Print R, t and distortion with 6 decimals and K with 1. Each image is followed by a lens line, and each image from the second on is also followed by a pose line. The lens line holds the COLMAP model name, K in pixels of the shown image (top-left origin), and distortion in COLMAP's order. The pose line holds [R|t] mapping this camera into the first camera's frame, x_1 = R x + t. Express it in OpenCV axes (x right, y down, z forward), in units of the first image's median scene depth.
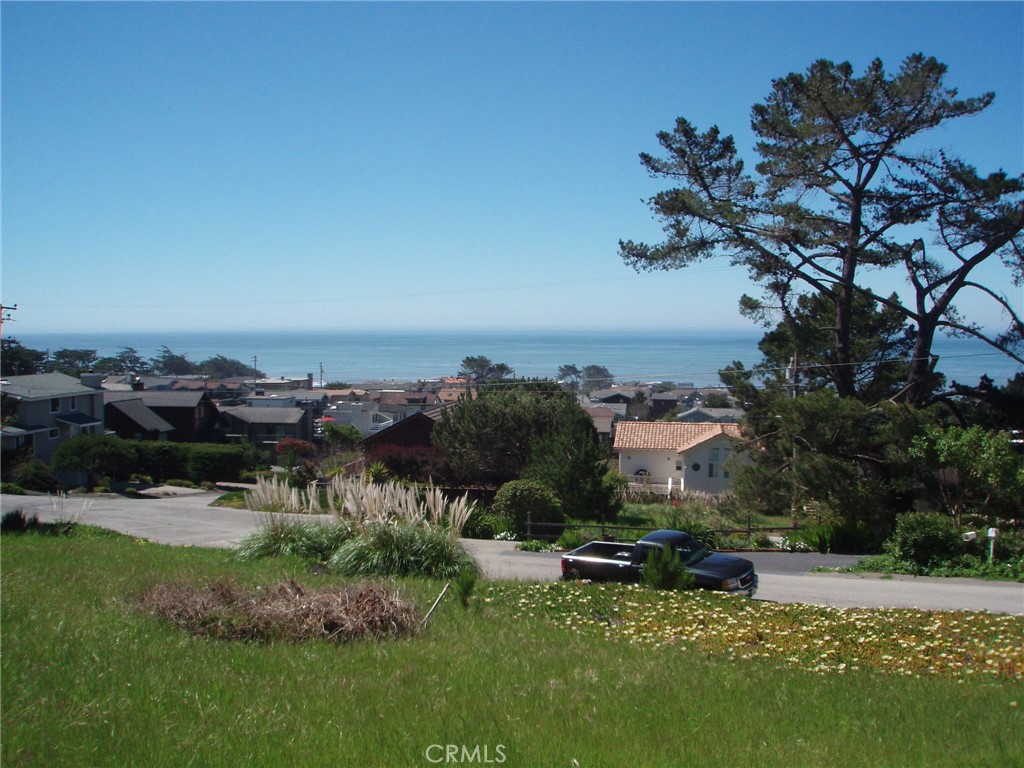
lens RADIAL K [[1058.9, 0, 514.3], [0, 1058.9, 390.2], [0, 0, 1]] dist [-0.106533, 0.000000]
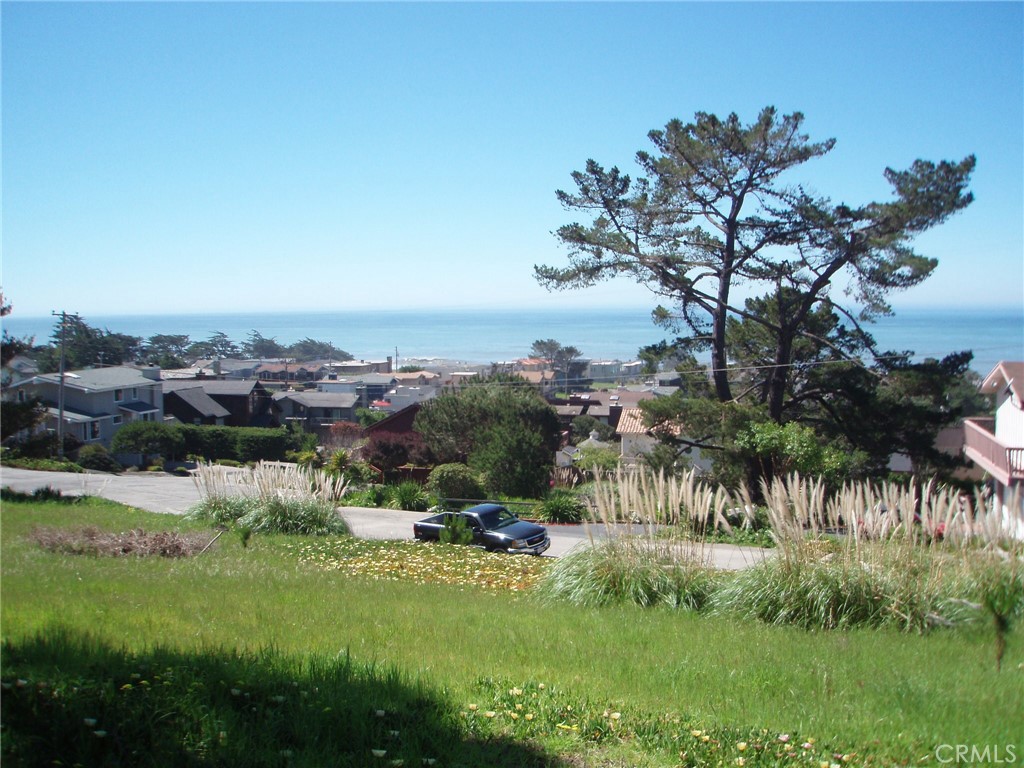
lens RADIAL K [[1058.9, 0, 509.5], [0, 1058.9, 384.5], [0, 0, 1]] dist [-0.106533, 0.000000]
pose [[0.995323, -0.002432, -0.096571, 0.107186], [0.003890, 0.999881, 0.014917, -0.013680], [0.096523, -0.015223, 0.995214, -0.117046]]
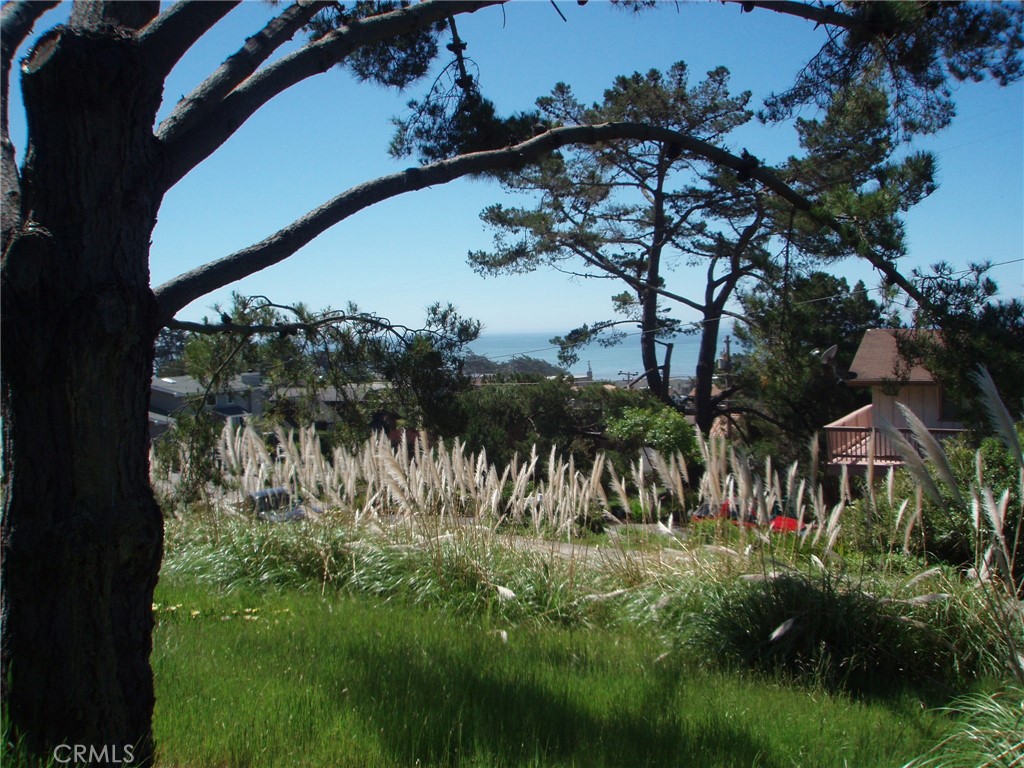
lens RADIAL K [[1058.9, 0, 496.8], [0, 1058.9, 376.4], [0, 0, 1]] dist [-0.106533, 0.000000]
pose [[0.942028, -0.016715, -0.335117, 0.294408], [0.013415, 0.999836, -0.012160, 0.005786], [0.335266, 0.006960, 0.942098, -0.045979]]
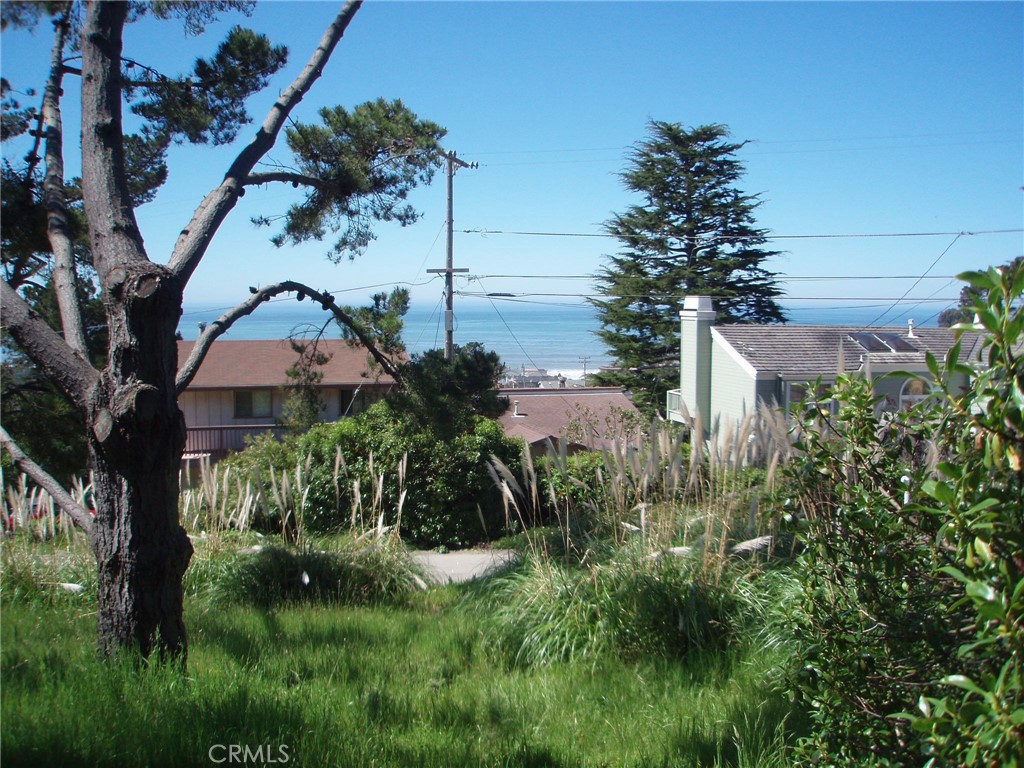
lens RADIAL K [[1058.9, 0, 510.6], [0, 1058.9, 367.9], [0, 0, 1]] dist [-0.106533, 0.000000]
pose [[0.913219, -0.036316, 0.405847, 0.243317], [0.033522, 0.999340, 0.013992, -0.005220], [-0.406087, 0.000827, 0.913834, -0.109243]]
